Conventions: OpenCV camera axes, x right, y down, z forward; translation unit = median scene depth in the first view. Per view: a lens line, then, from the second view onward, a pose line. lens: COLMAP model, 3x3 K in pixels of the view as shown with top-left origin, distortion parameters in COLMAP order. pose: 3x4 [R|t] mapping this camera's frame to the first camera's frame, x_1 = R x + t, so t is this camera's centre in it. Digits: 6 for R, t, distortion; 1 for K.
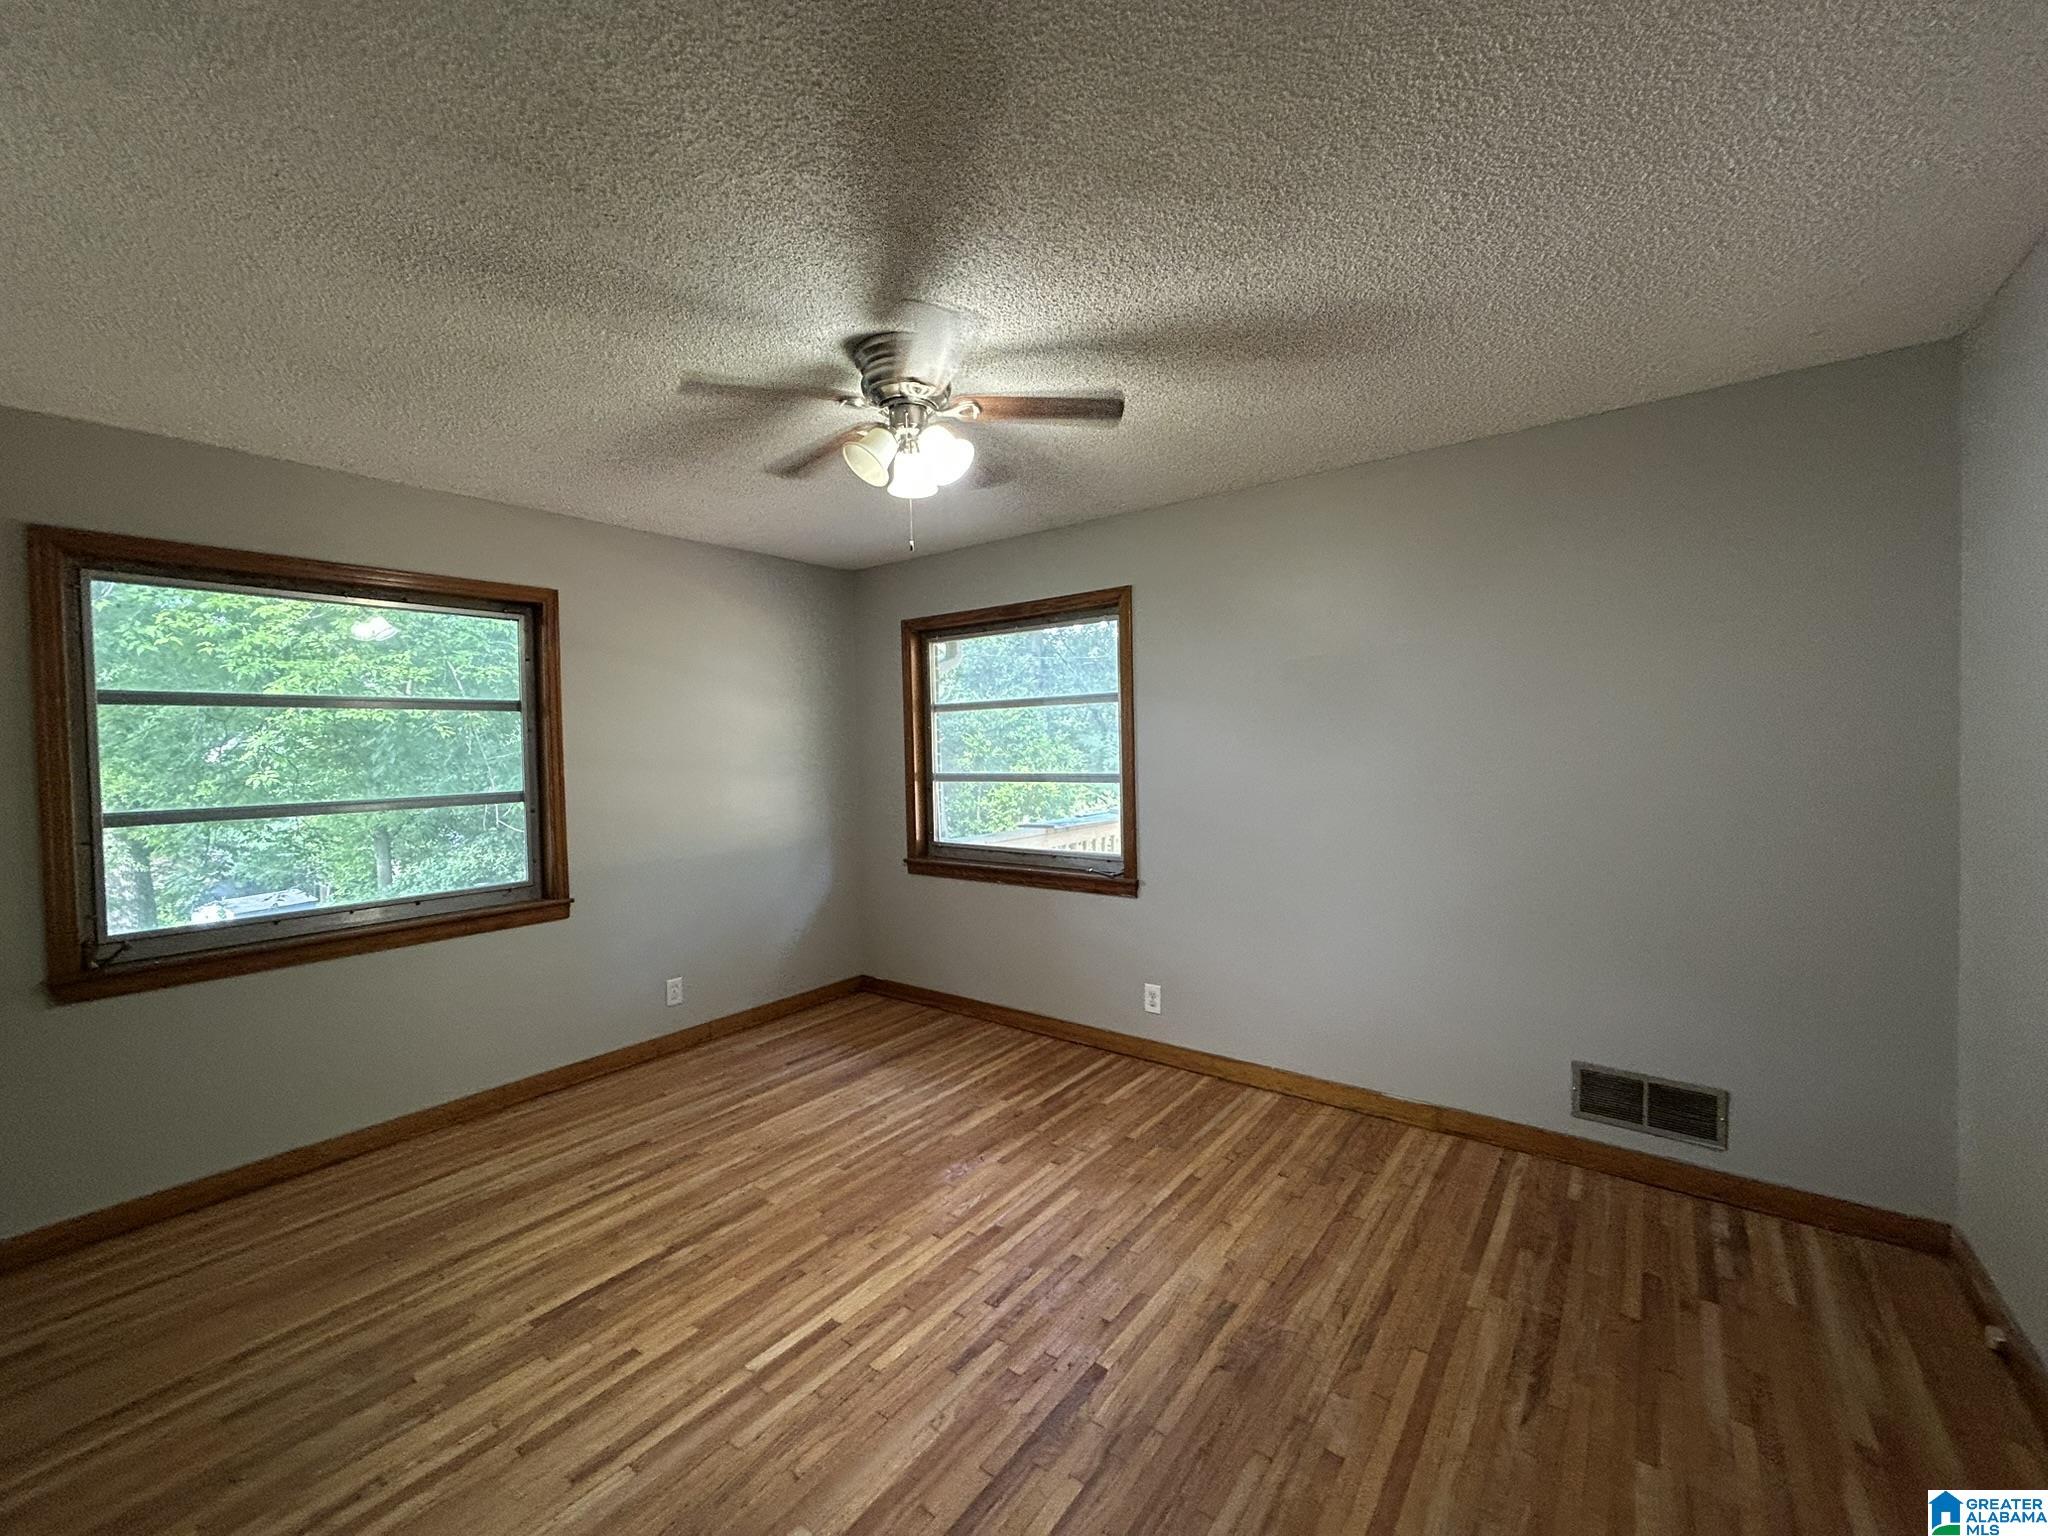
lens RADIAL K [[826.2, 0, 1025.5], [0, 826.2, 768.0], [0, 0, 1]] dist [-0.001139, 0.000337]
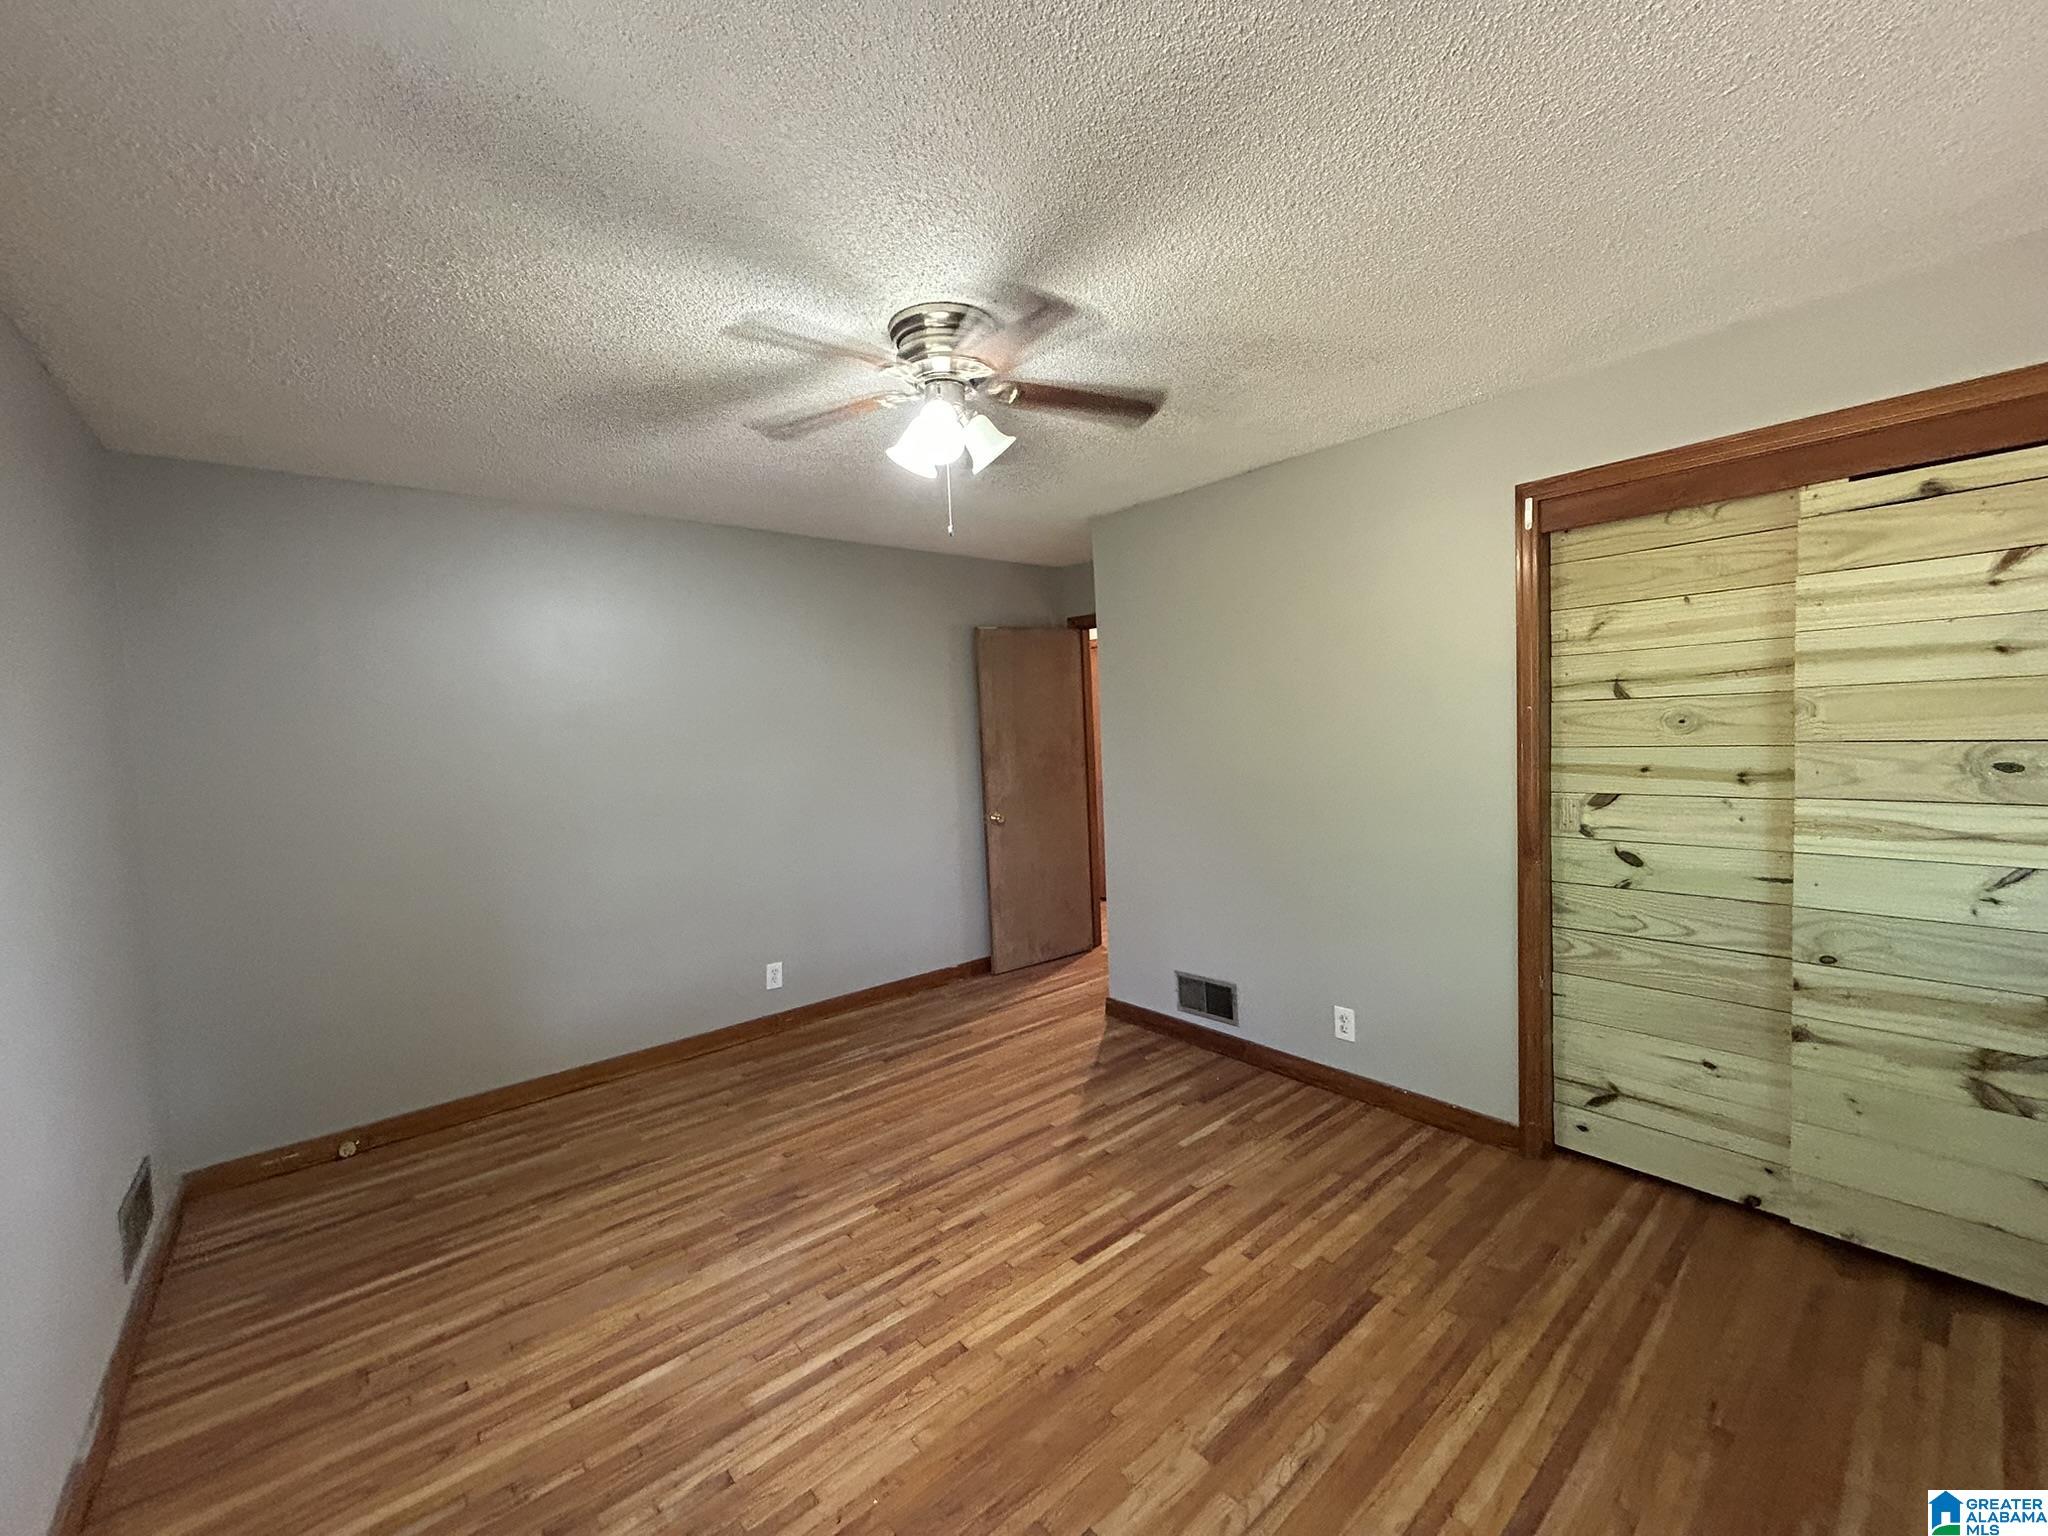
lens RADIAL K [[826.2, 0, 1025.5], [0, 826.2, 768.0], [0, 0, 1]] dist [-0.001139, 0.000337]
pose [[-0.974766, 0.050971, 0.217333, -0.416765], [0.067692, 0.995234, 0.070194, -0.058476], [-0.212720, 0.083134, -0.973570, 1.935992]]
